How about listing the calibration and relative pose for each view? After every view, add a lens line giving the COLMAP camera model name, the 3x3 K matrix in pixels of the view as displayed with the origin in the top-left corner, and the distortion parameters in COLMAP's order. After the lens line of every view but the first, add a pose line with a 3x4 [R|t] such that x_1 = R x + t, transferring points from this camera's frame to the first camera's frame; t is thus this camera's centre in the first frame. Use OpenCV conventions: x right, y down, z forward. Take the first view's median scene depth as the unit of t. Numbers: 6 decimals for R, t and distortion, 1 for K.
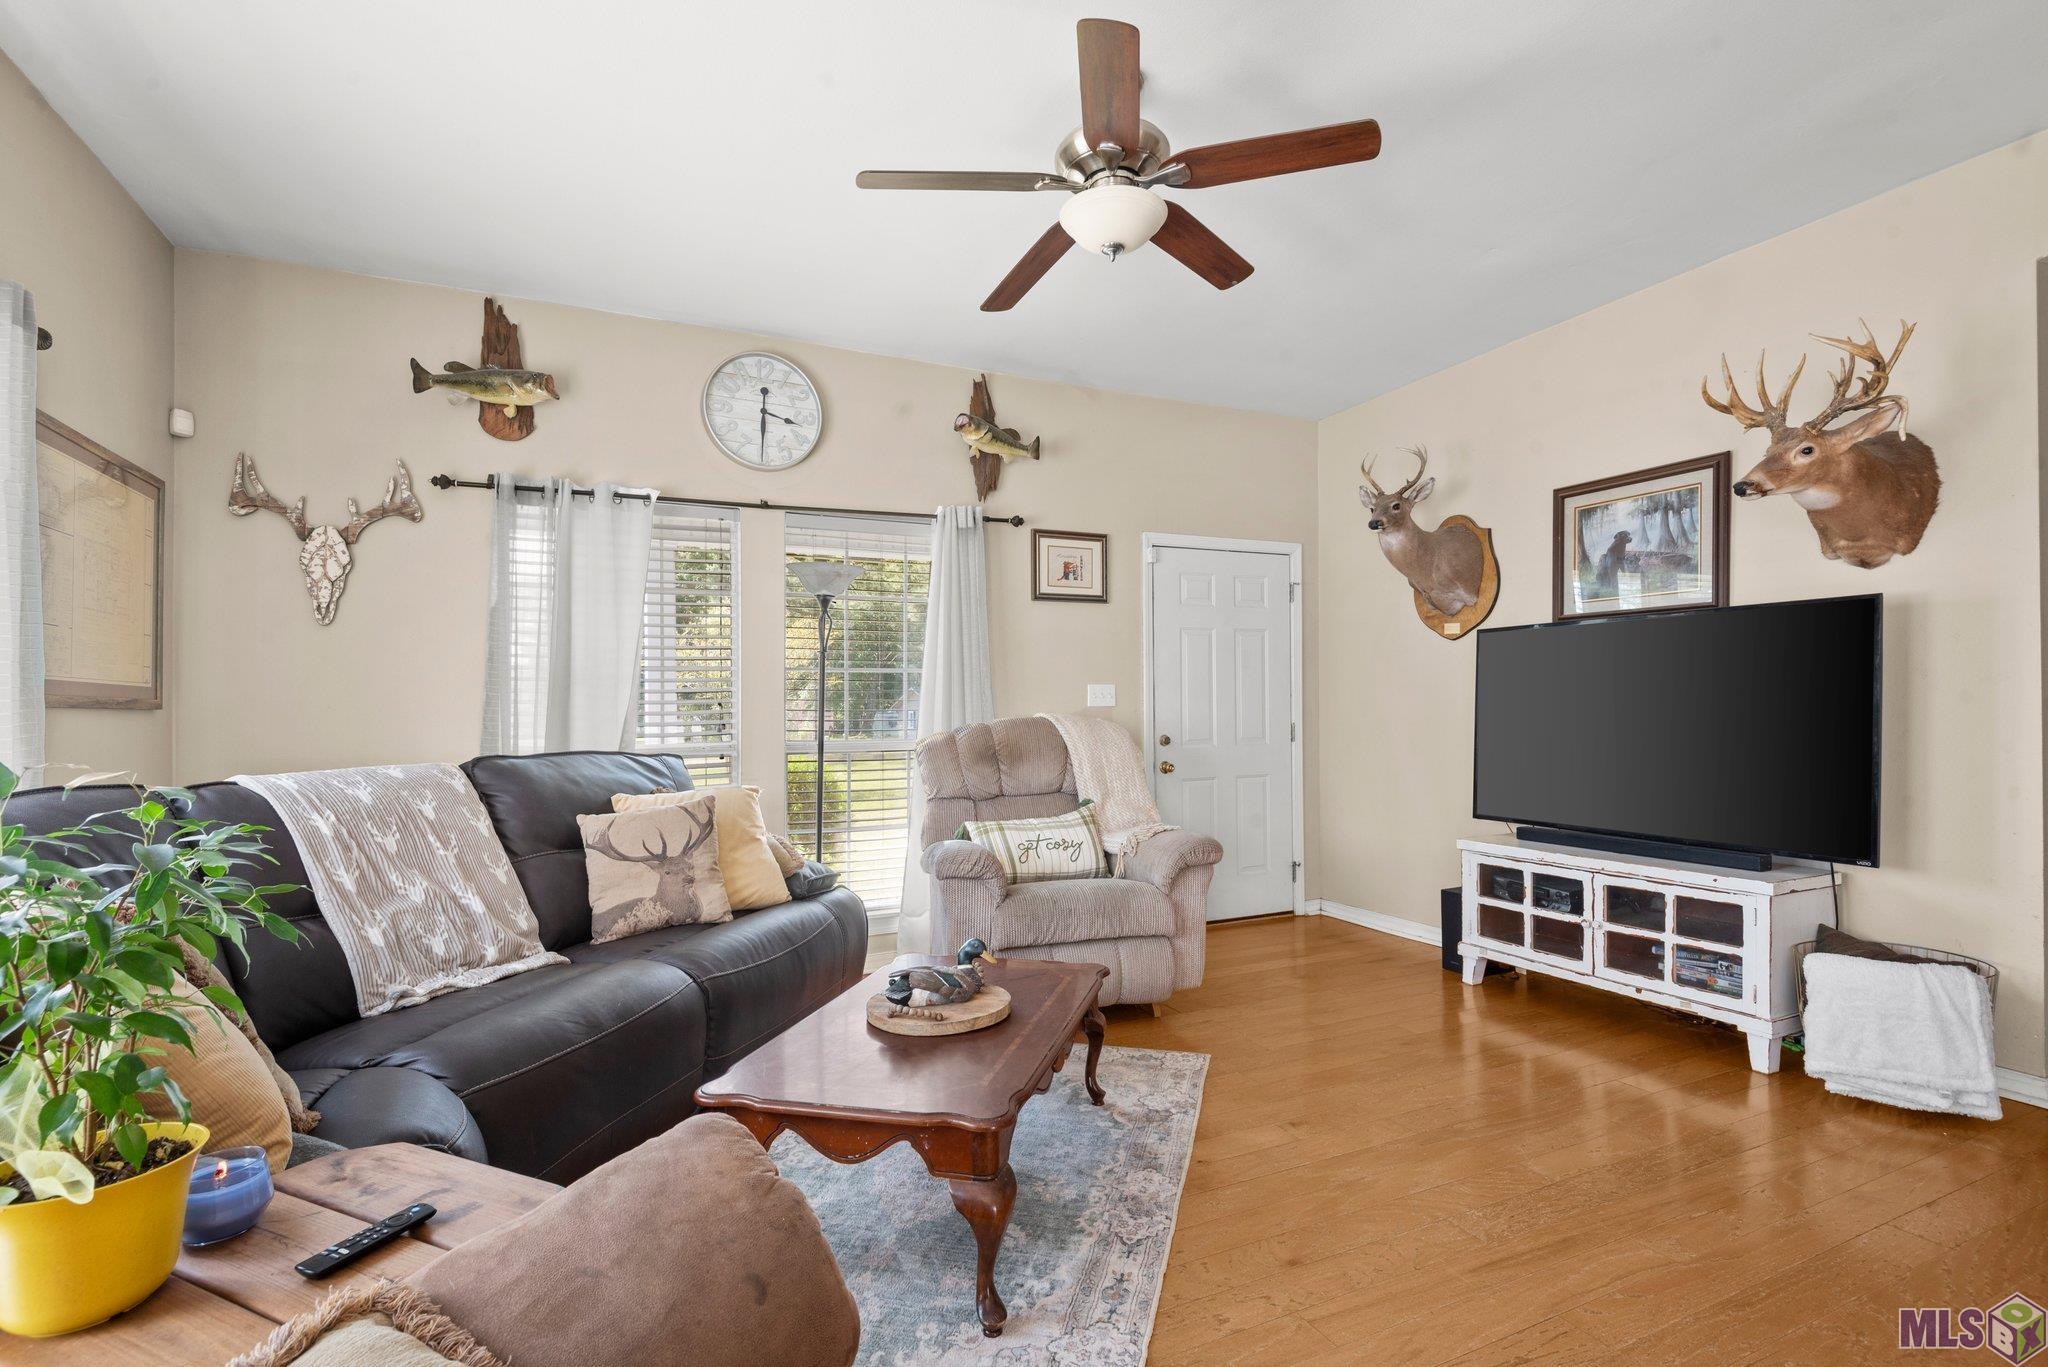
lens RADIAL K [[960.9, 0, 1024.0], [0, 960.9, 683.5], [0, 0, 1]] dist [0.001158, -0.000030]
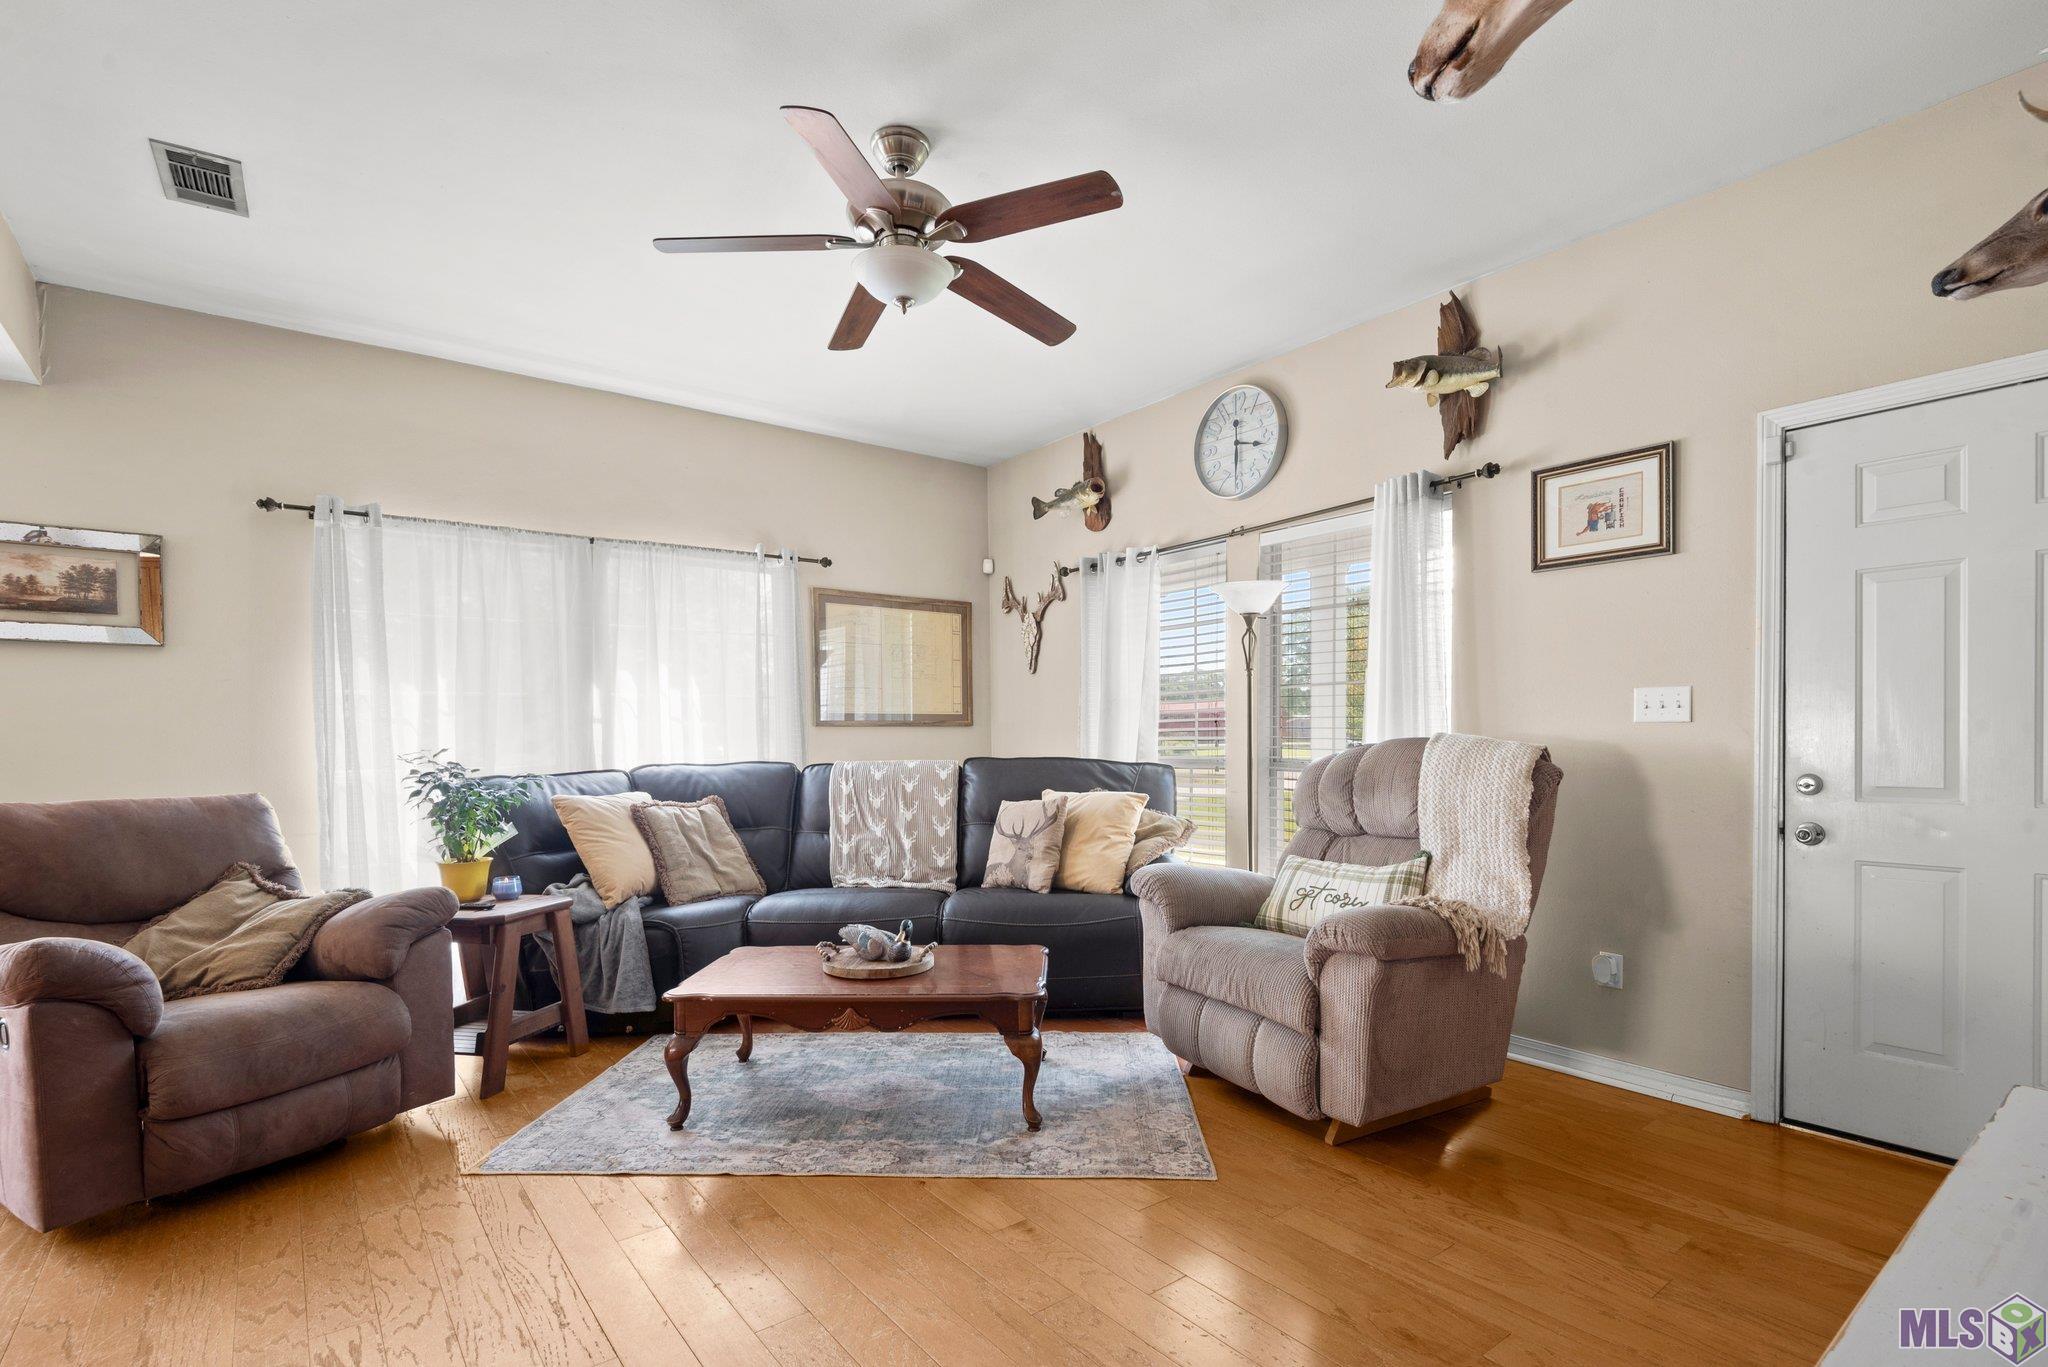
lens RADIAL K [[956.6, 0, 1023.8], [0, 956.6, 727.7], [0, 0, 1]] dist [0.000743, -0.000008]
pose [[0.210596, 0.004536, -0.977563, 0.788605], [0.034107, 0.999346, 0.011985, 0.008841], [0.976978, -0.035866, 0.210303, 0.605898]]
